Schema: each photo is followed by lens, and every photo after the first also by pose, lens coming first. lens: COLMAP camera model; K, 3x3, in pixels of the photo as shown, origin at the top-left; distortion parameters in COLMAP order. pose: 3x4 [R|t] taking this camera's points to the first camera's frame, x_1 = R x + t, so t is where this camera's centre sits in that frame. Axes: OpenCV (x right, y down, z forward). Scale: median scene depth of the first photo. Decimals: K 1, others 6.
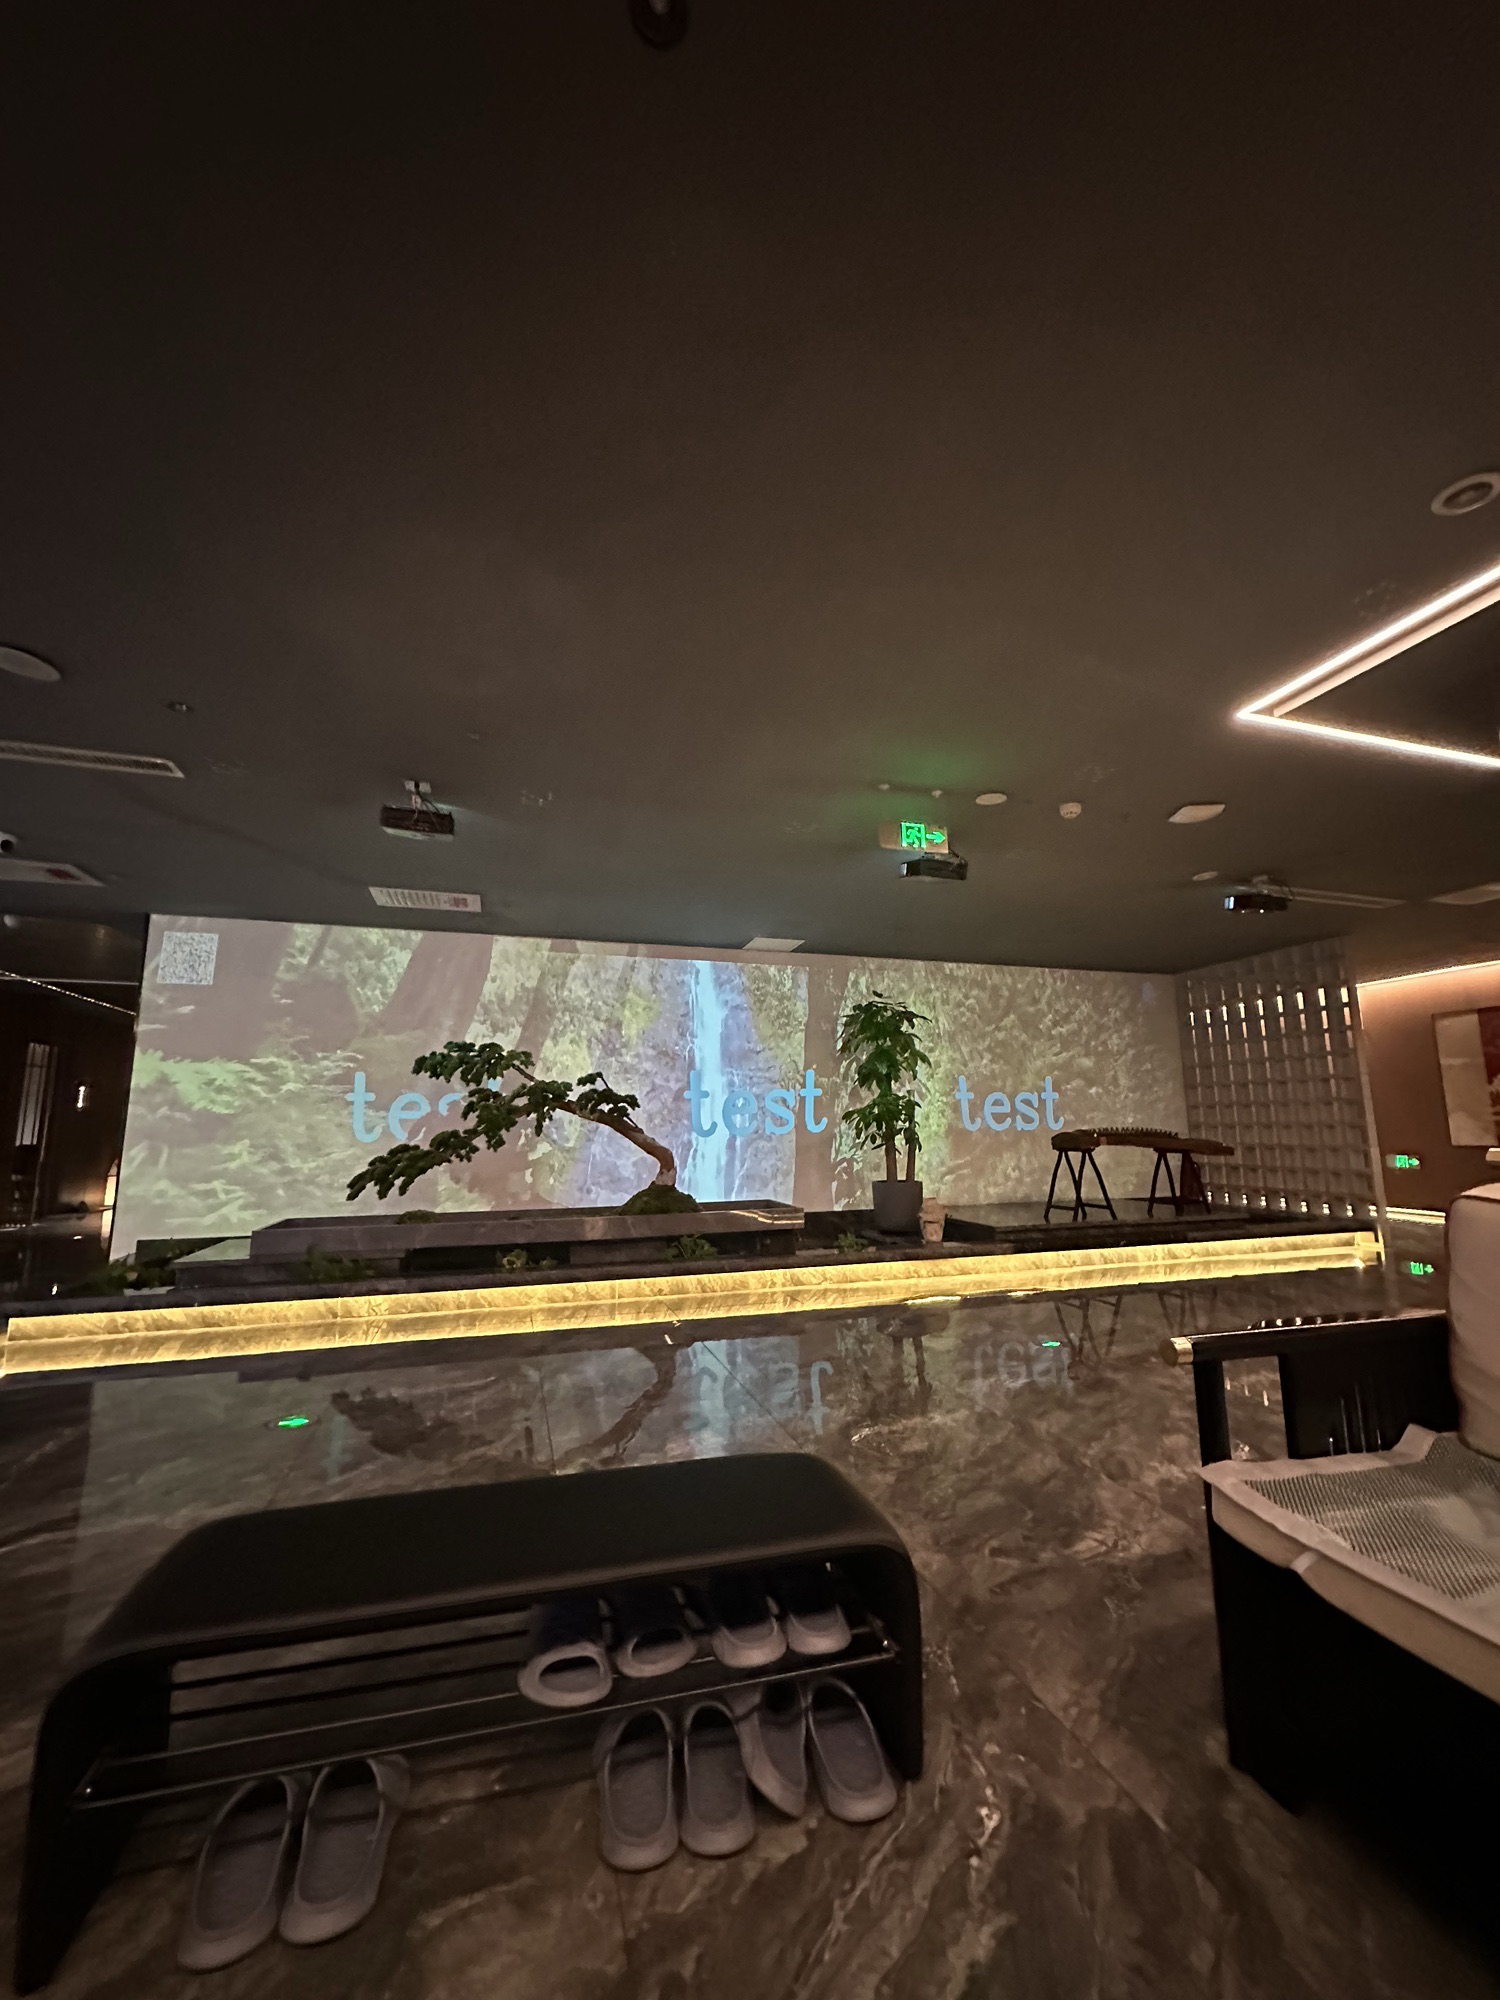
lens RADIAL K [[800.0, 0, 750.0], [0, 800.0, 1000.0], [0, 0, 1]] dist [0.065995, 0.000077]
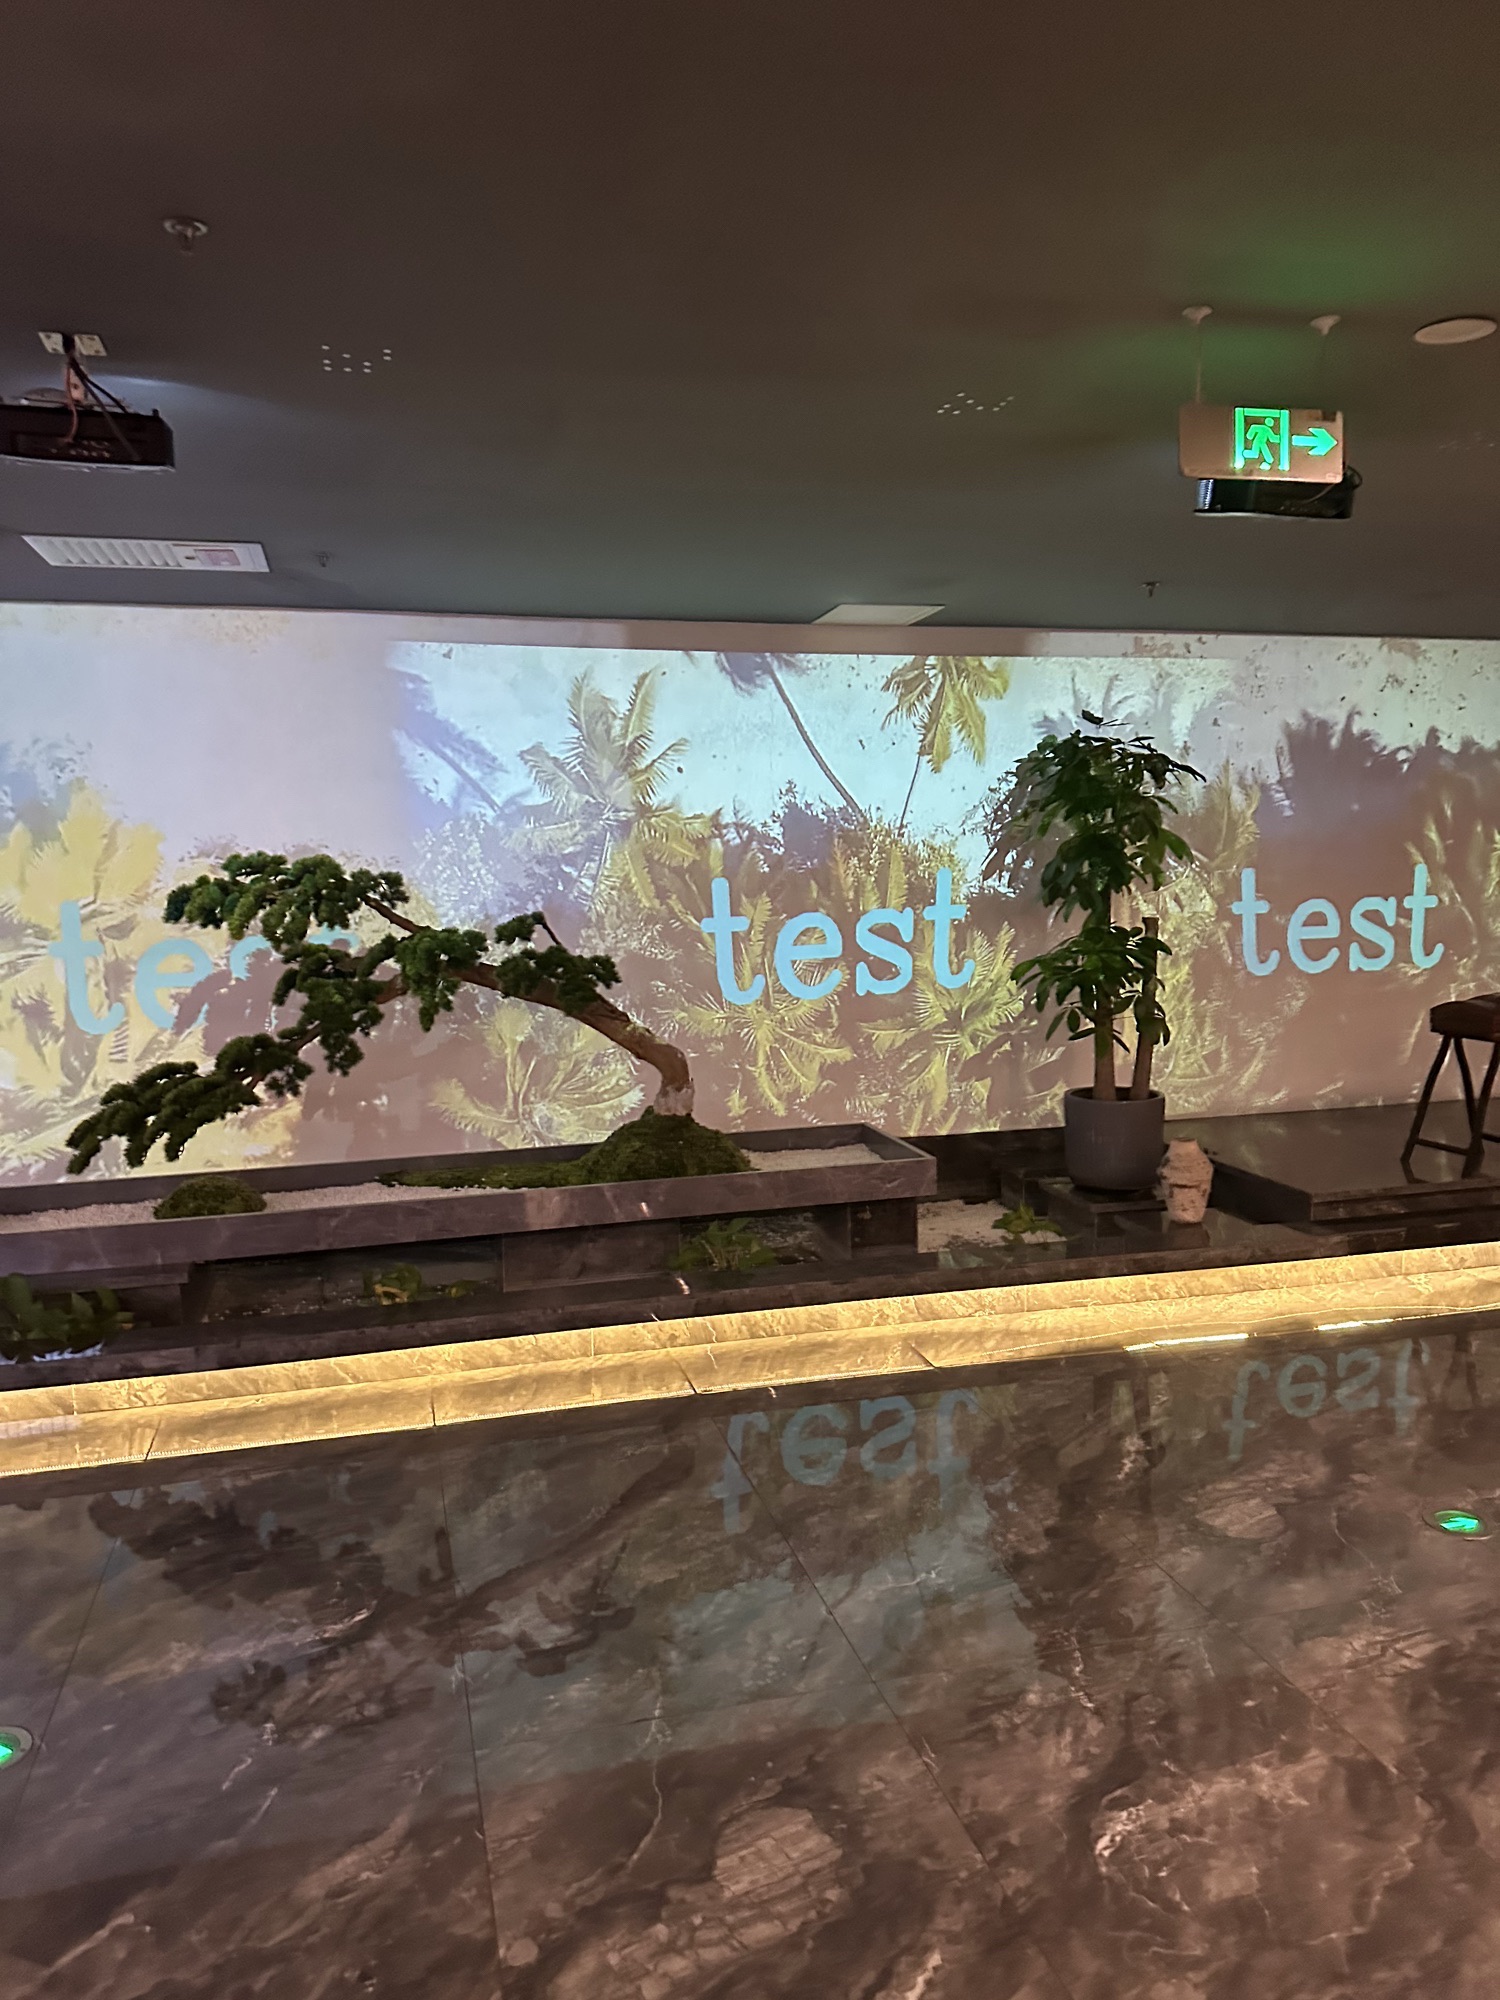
lens RADIAL K [[1412.4, 0, 750.0], [0, 1412.4, 1000.0], [0, 0, 1]] dist [0.156393, -0.165166]
pose [[0.999356, -0.001912, -0.035822, -0.023070], [0.010976, 0.966984, 0.254599, -0.082374], [0.034152, -0.254829, 0.966383, 0.132538]]
